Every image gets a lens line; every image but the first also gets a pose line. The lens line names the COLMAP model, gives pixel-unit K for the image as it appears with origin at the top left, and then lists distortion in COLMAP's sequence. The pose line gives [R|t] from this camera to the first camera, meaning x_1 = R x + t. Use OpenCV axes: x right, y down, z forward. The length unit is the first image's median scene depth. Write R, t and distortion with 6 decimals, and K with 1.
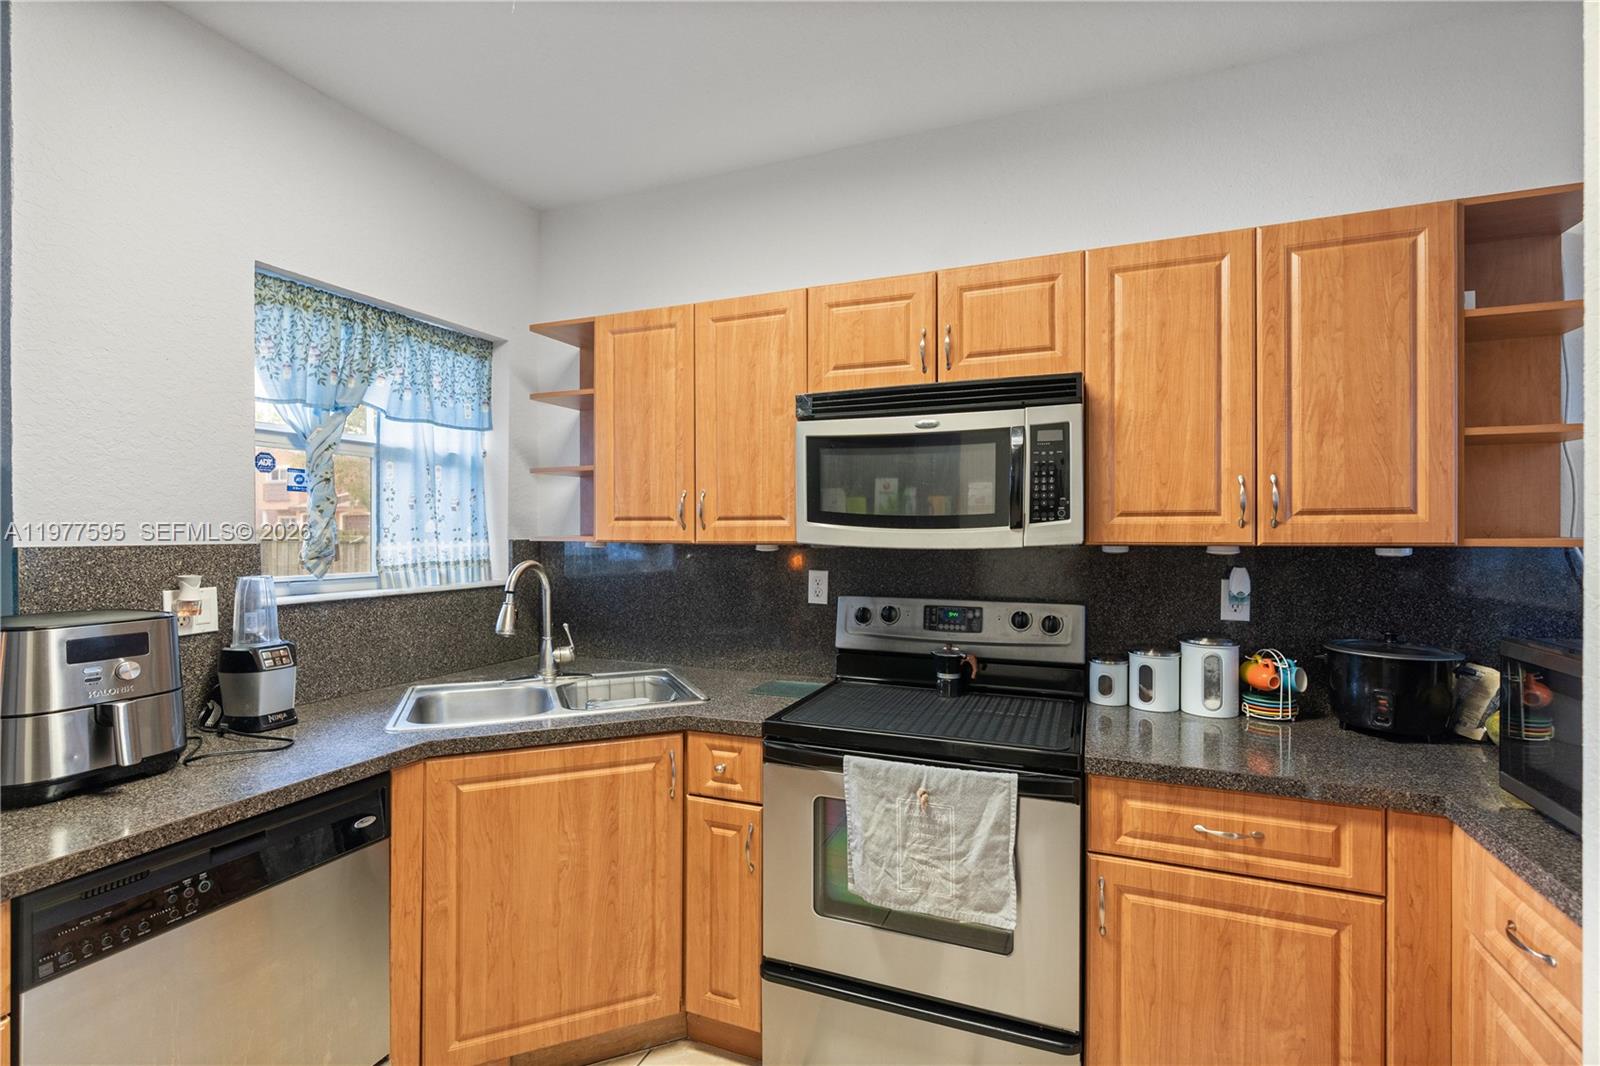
lens RADIAL K [[727.5, 0, 802.2], [0, 727.5, 533.0], [0, 0, 1]] dist [-0.011363, 0.006514]
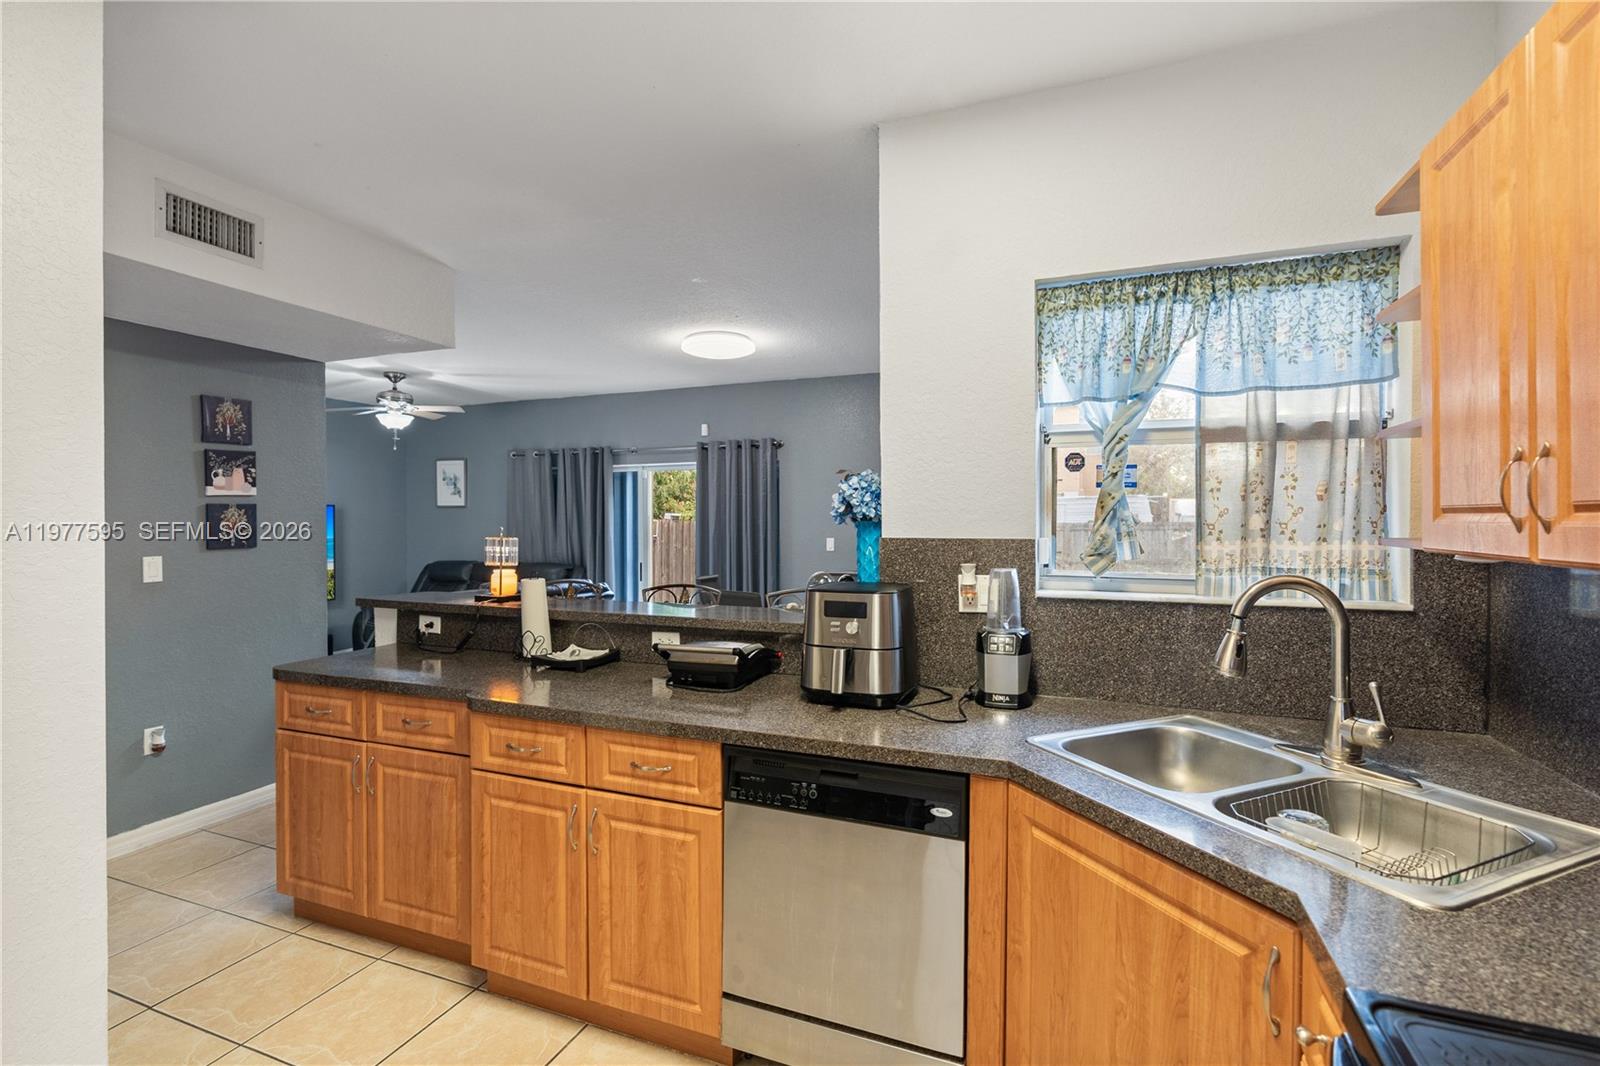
lens RADIAL K [[731.1, 0, 798.9], [0, 731.1, 524.0], [0, 0, 1]] dist [-0.005218, 0.000371]
pose [[0.005664, 0.005657, -0.999968, 0.334847], [-0.001488, 0.999983, 0.005648, -0.013053], [0.999983, 0.001456, 0.005672, 0.614619]]
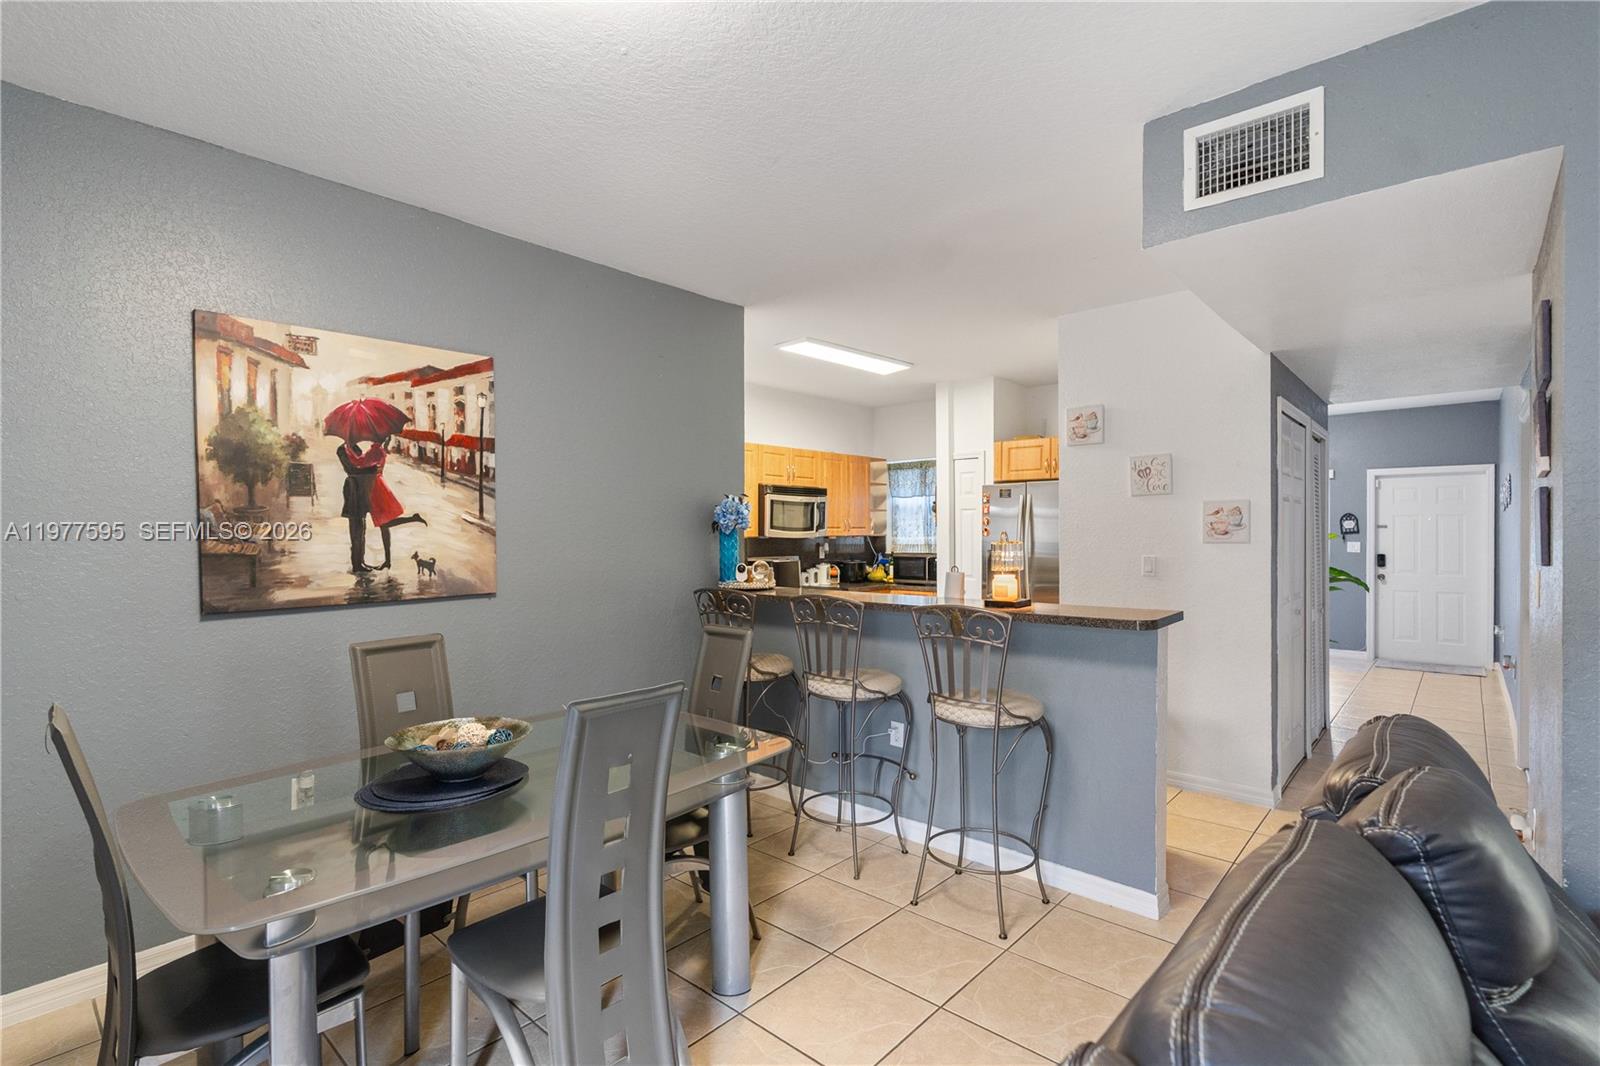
lens RADIAL K [[753.6, 0, 805.4], [0, 753.6, 541.9], [0, 0, 1]] dist [0.002381, -0.000275]
pose [[0.333727, -0.011003, 0.942606, -2.771298], [0.005146, 0.999938, 0.009850, 0.006318], [-0.942656, 0.001563, 0.333763, -0.124909]]
